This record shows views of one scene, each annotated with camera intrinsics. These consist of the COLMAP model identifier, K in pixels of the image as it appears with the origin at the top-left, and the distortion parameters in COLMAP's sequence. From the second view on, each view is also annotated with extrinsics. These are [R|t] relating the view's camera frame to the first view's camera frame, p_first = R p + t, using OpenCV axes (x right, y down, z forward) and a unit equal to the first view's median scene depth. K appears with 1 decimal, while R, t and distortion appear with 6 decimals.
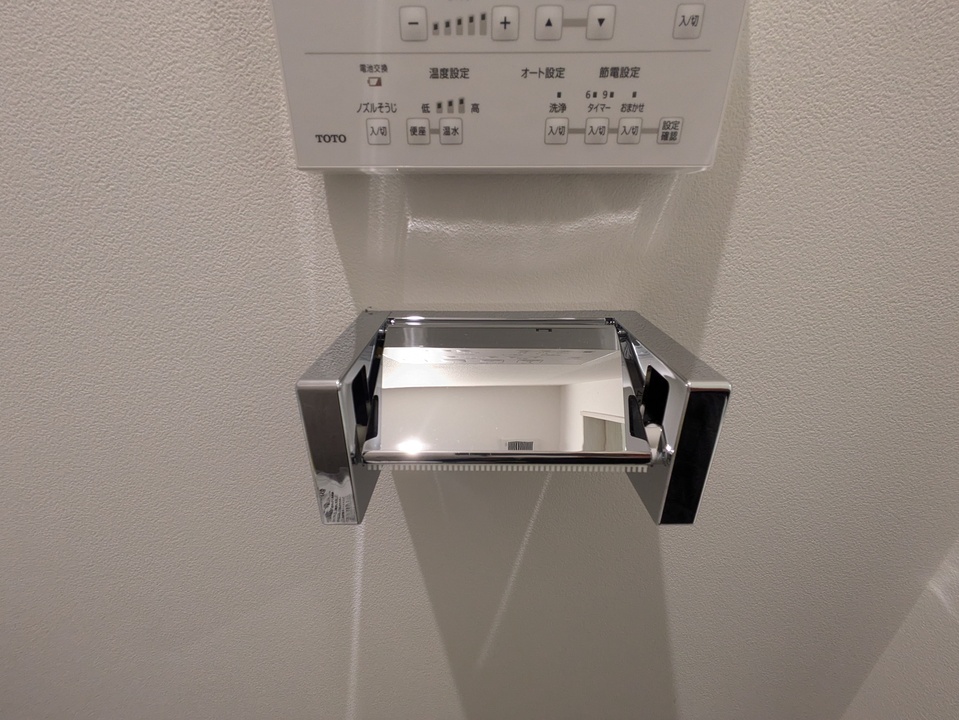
lens RADIAL K [[377.1, 0, 478.6], [0, 377.1, 360.6], [0, 0, 1]] dist [0.000829, 0.000941]
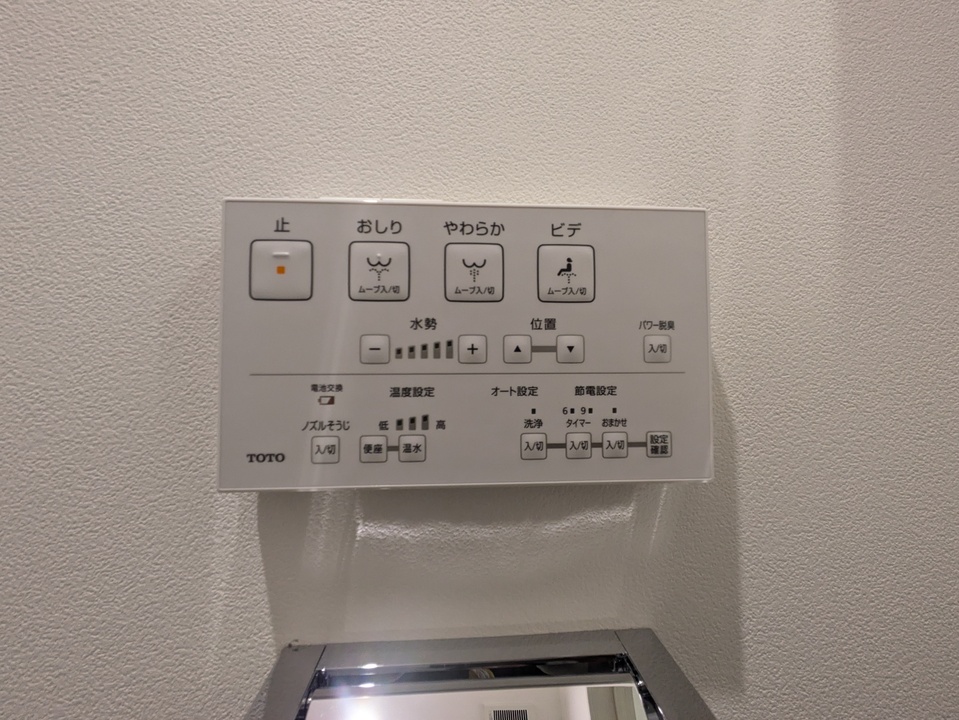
lens RADIAL K [[377.1, 0, 478.6], [0, 377.1, 360.6], [0, 0, 1]] dist [0.000829, 0.000941]
pose [[0.997578, -0.002662, 0.069501, 0.018204], [0.031116, 0.910768, -0.411745, -0.434305], [-0.062203, 0.412911, 0.908645, 0.131260]]
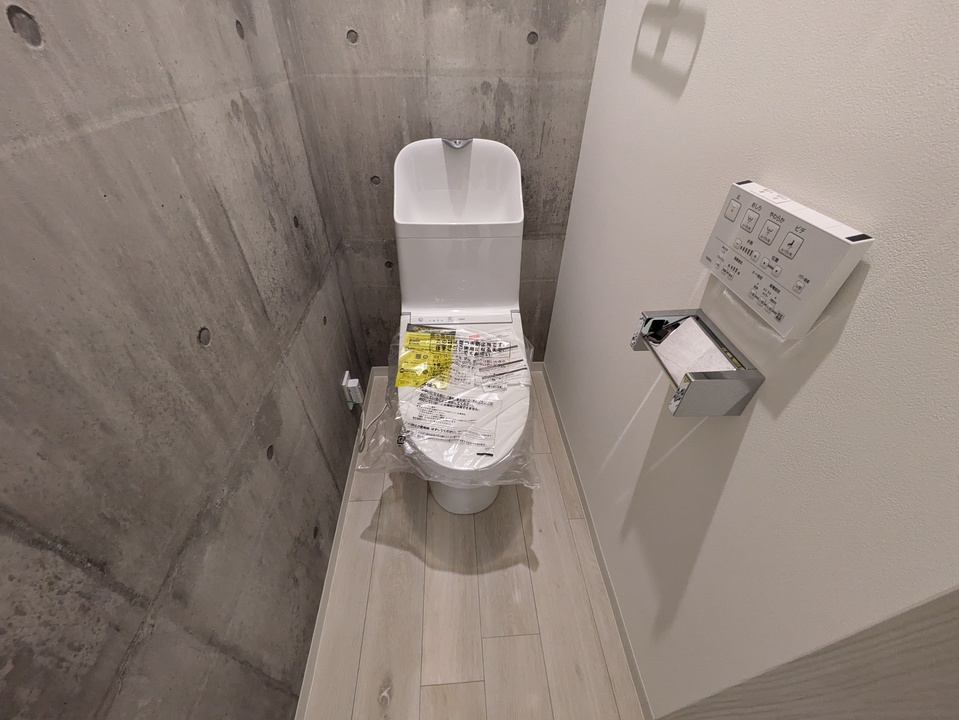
lens RADIAL K [[377.1, 0, 478.6], [0, 377.1, 360.6], [0, 0, 1]] dist [0.000829, 0.000941]
pose [[0.074974, 0.649665, -0.756514, 2.485866], [-0.394349, 0.716123, 0.575897, -1.064347], [0.915897, 0.255153, 0.309886, -1.587370]]
